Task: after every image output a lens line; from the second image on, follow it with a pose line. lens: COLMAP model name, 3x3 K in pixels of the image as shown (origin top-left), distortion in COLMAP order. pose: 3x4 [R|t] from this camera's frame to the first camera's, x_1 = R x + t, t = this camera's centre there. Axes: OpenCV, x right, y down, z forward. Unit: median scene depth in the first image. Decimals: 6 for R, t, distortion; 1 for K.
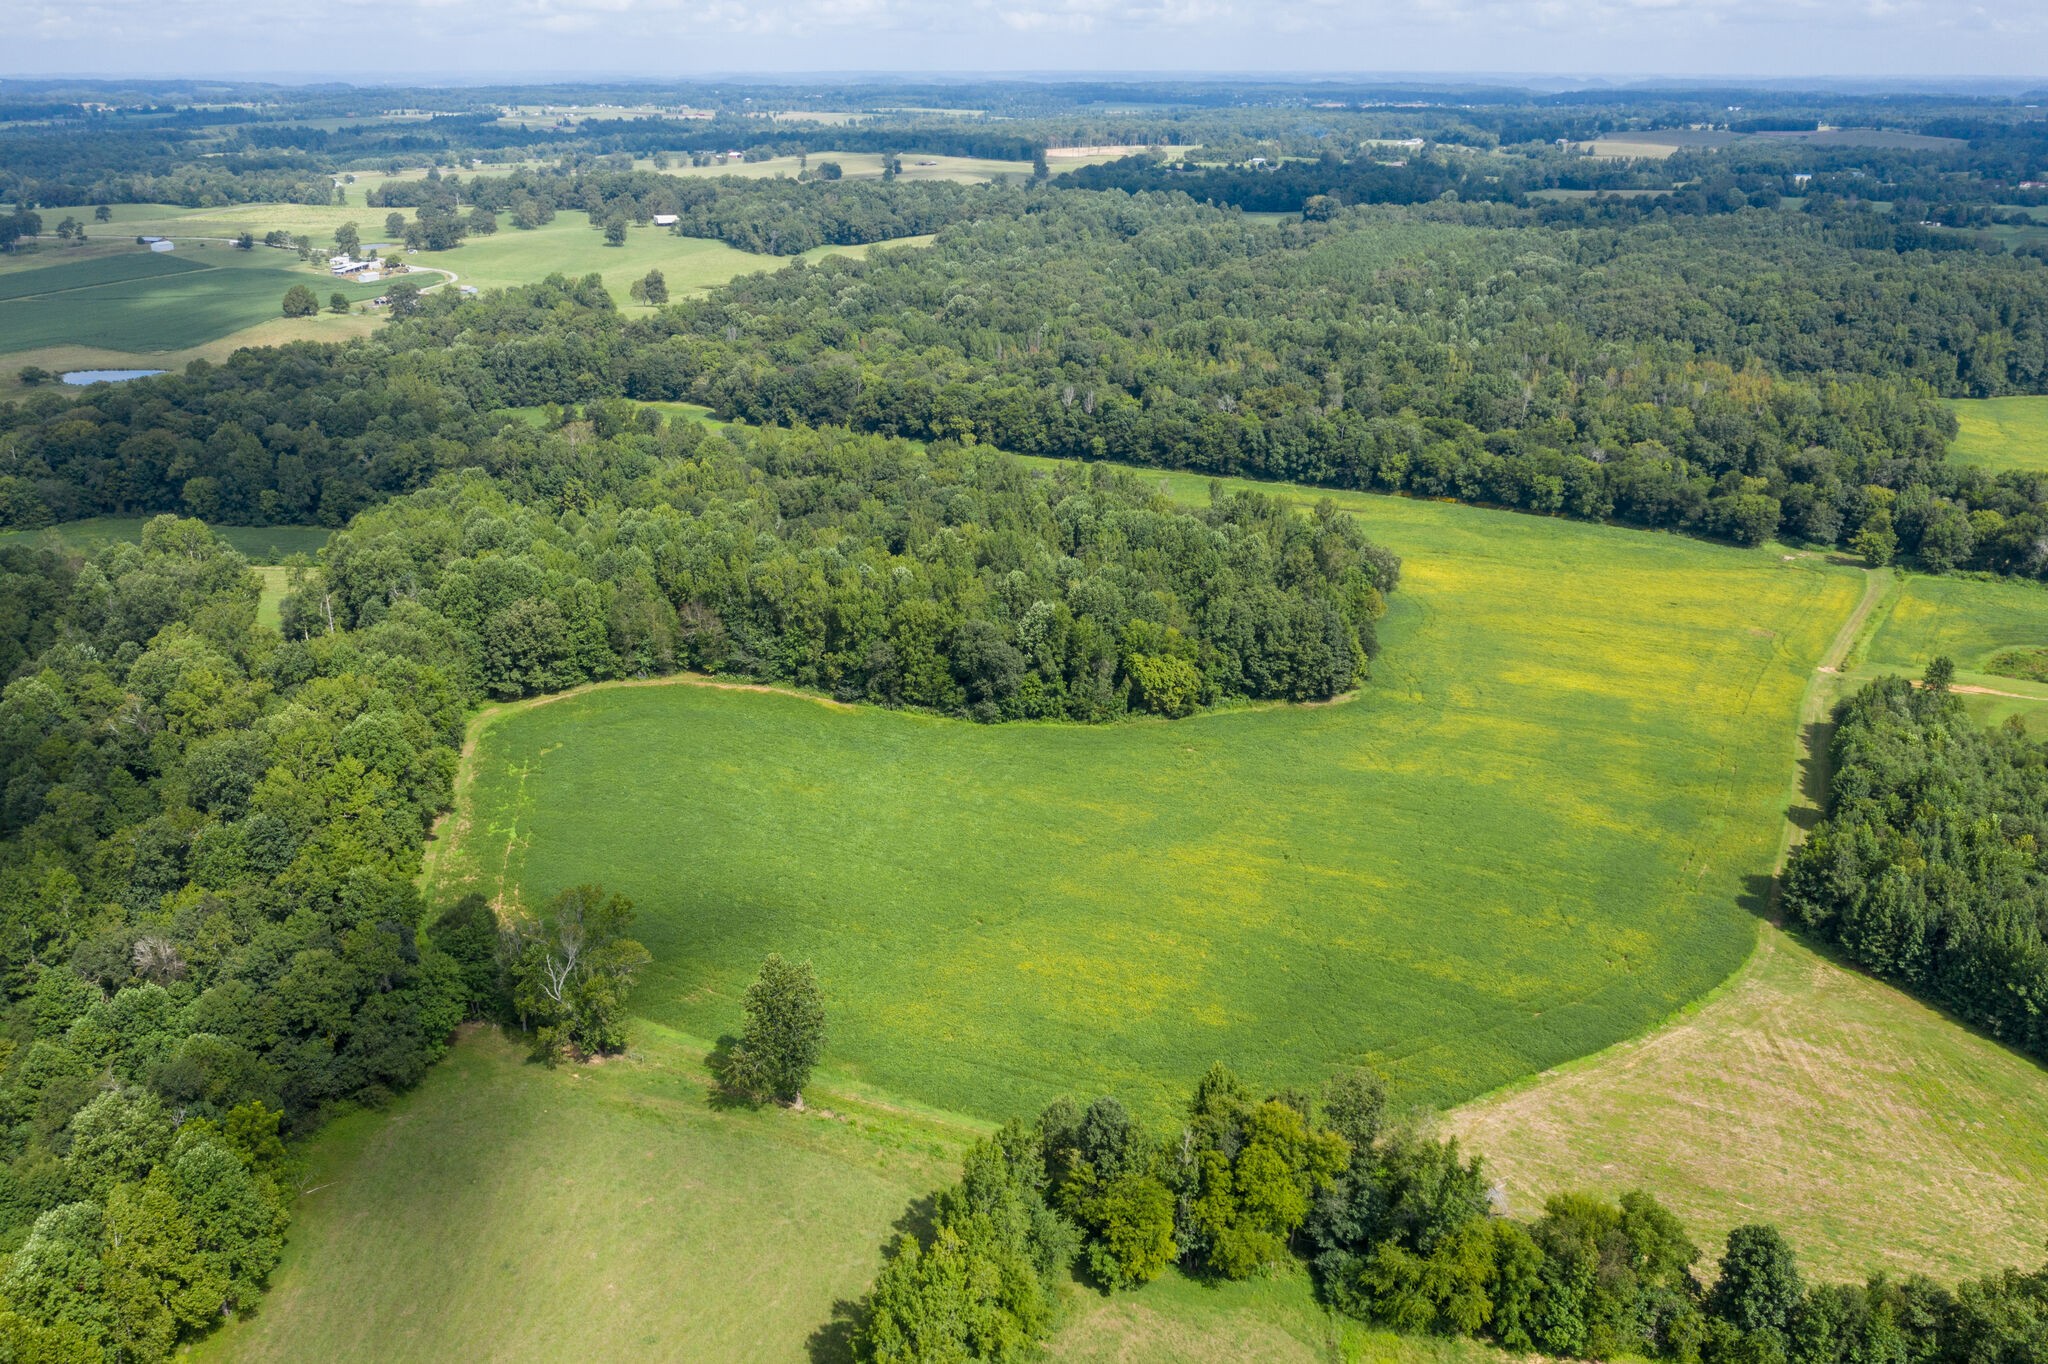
lens RADIAL K [[1619.7, 0, 1014.7], [0, 1619.7, 678.5], [0, 0, 1]] dist [-0.012847, 0.010593]
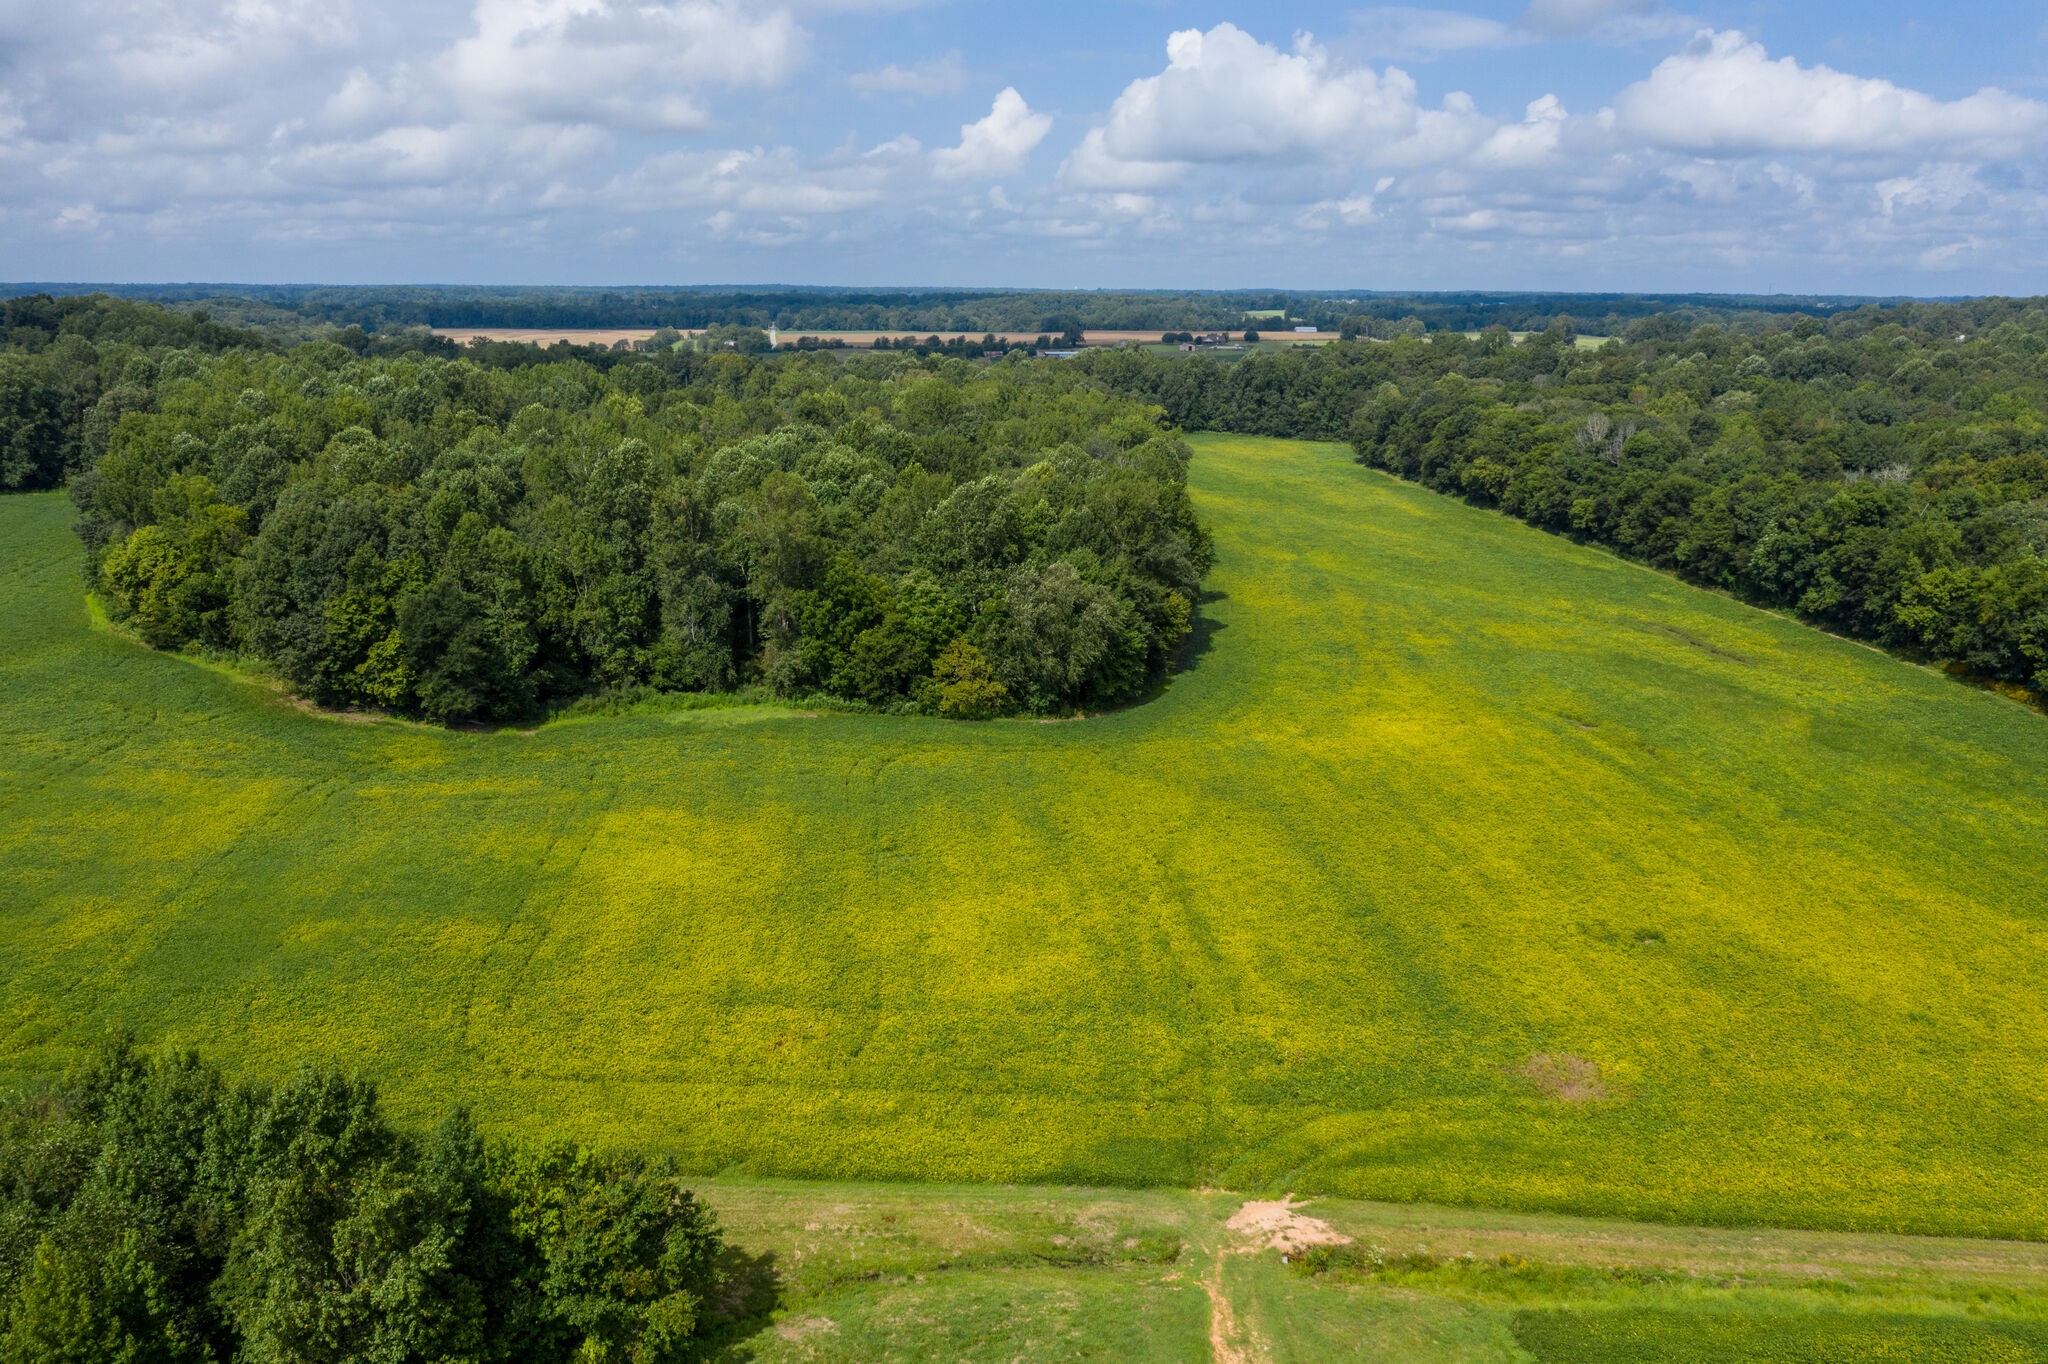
lens RADIAL K [[1619.7, 0, 1014.7], [0, 1619.7, 678.5], [0, 0, 1]] dist [-0.012847, 0.010593]
pose [[0.517987, 0.206661, -0.830048, 0.464850], [-0.314750, 0.948344, 0.039696, -0.052891], [0.795375, 0.240696, 0.556277, 0.586731]]
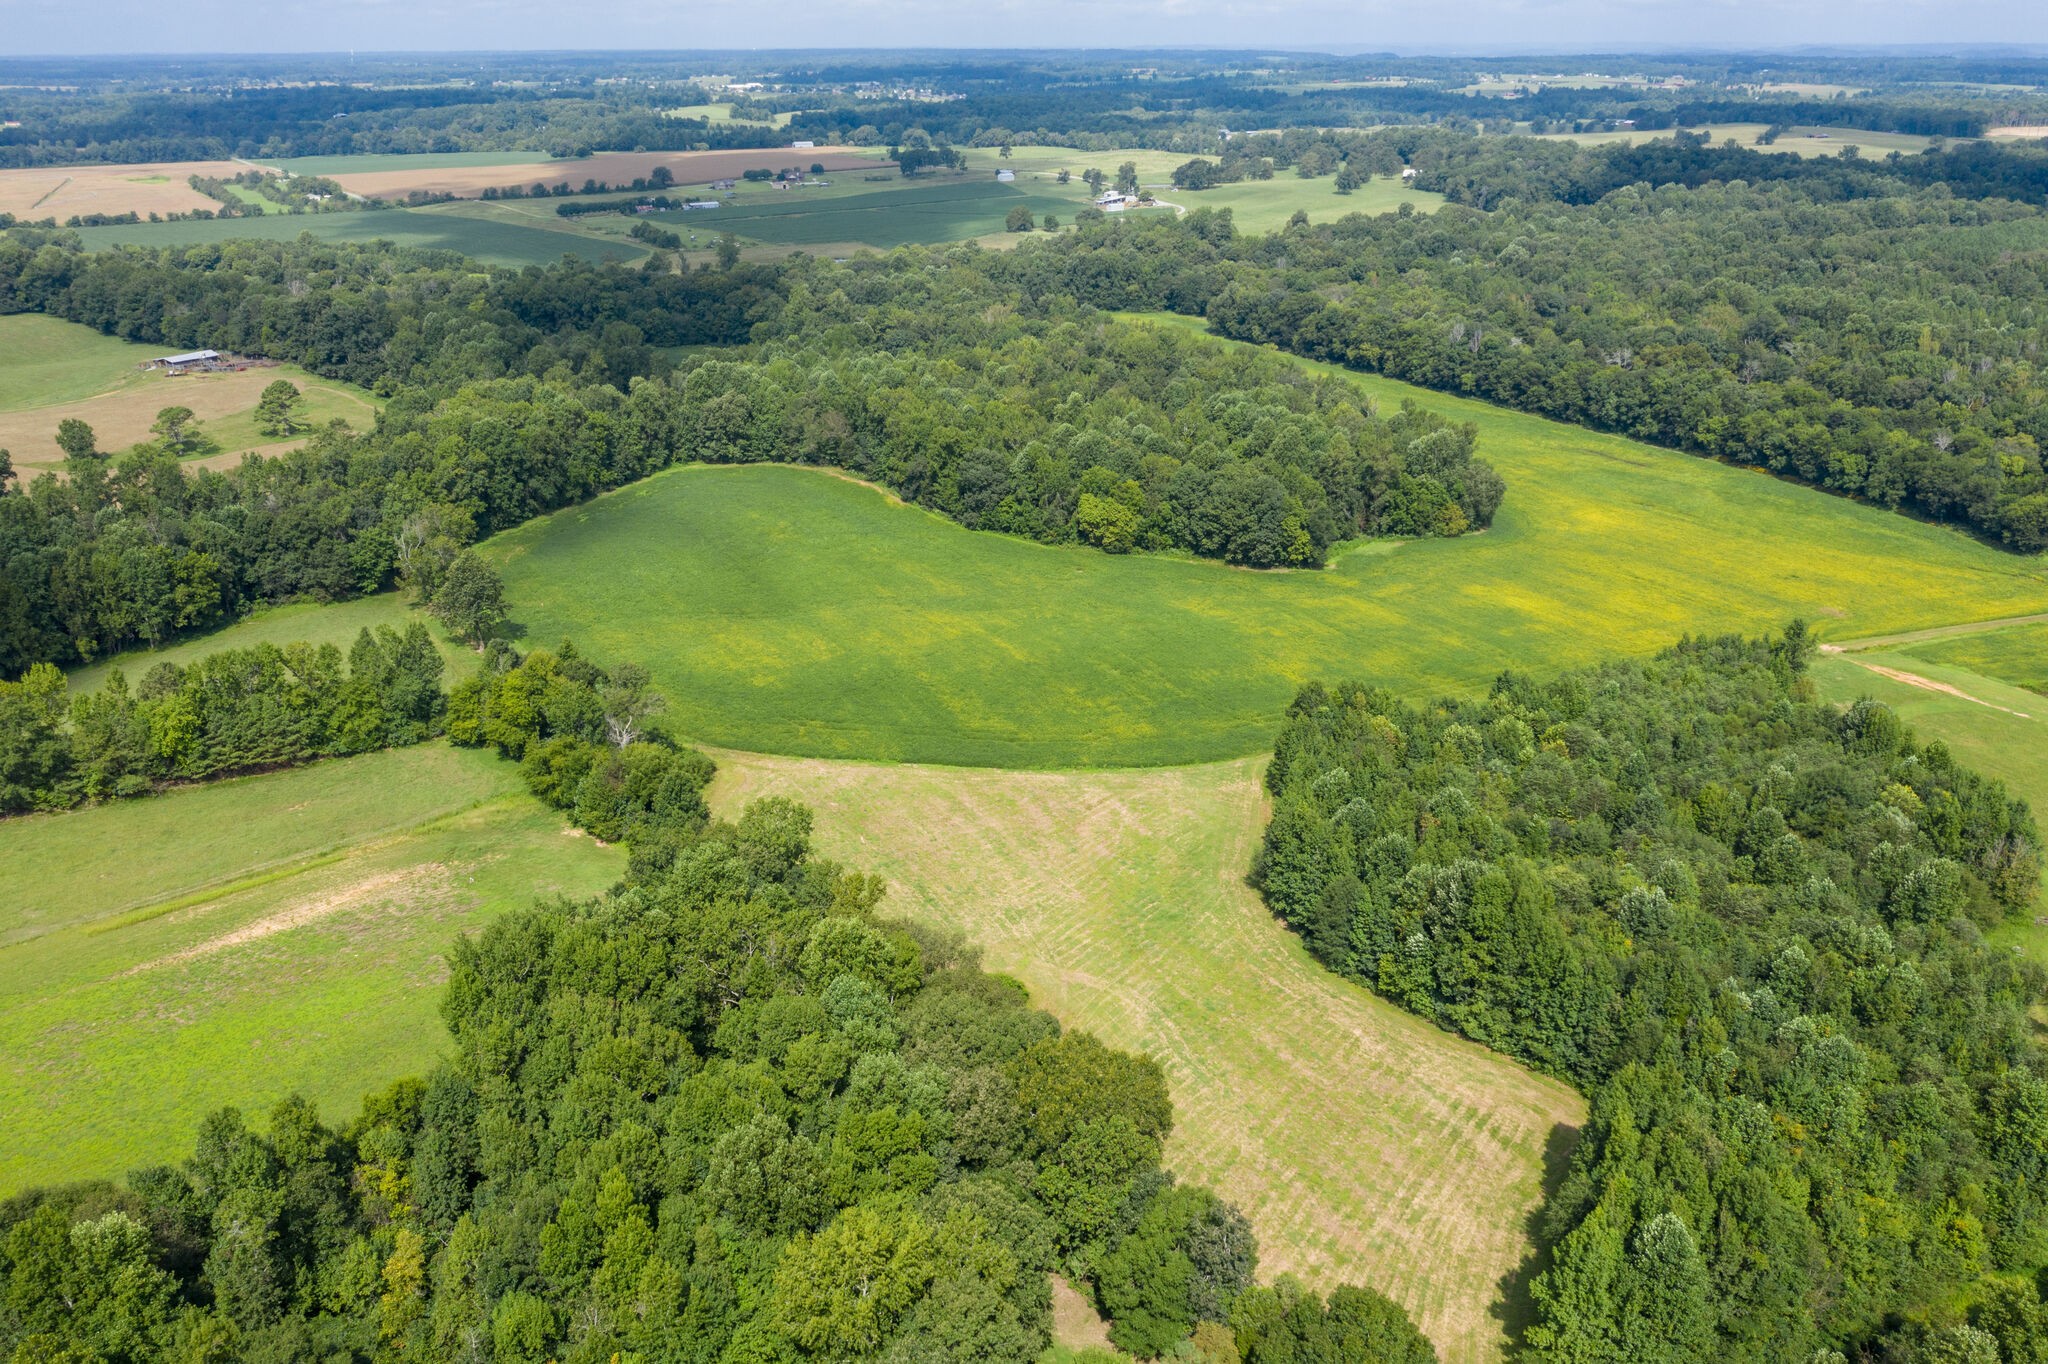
lens RADIAL K [[1619.7, 0, 1014.7], [0, 1619.7, 678.5], [0, 0, 1]] dist [-0.012847, 0.010593]
pose [[0.821700, 0.207107, -0.530958, 0.436058], [-0.199186, 0.977244, 0.072931, 0.026371], [0.533980, 0.045832, 0.844254, -0.022717]]
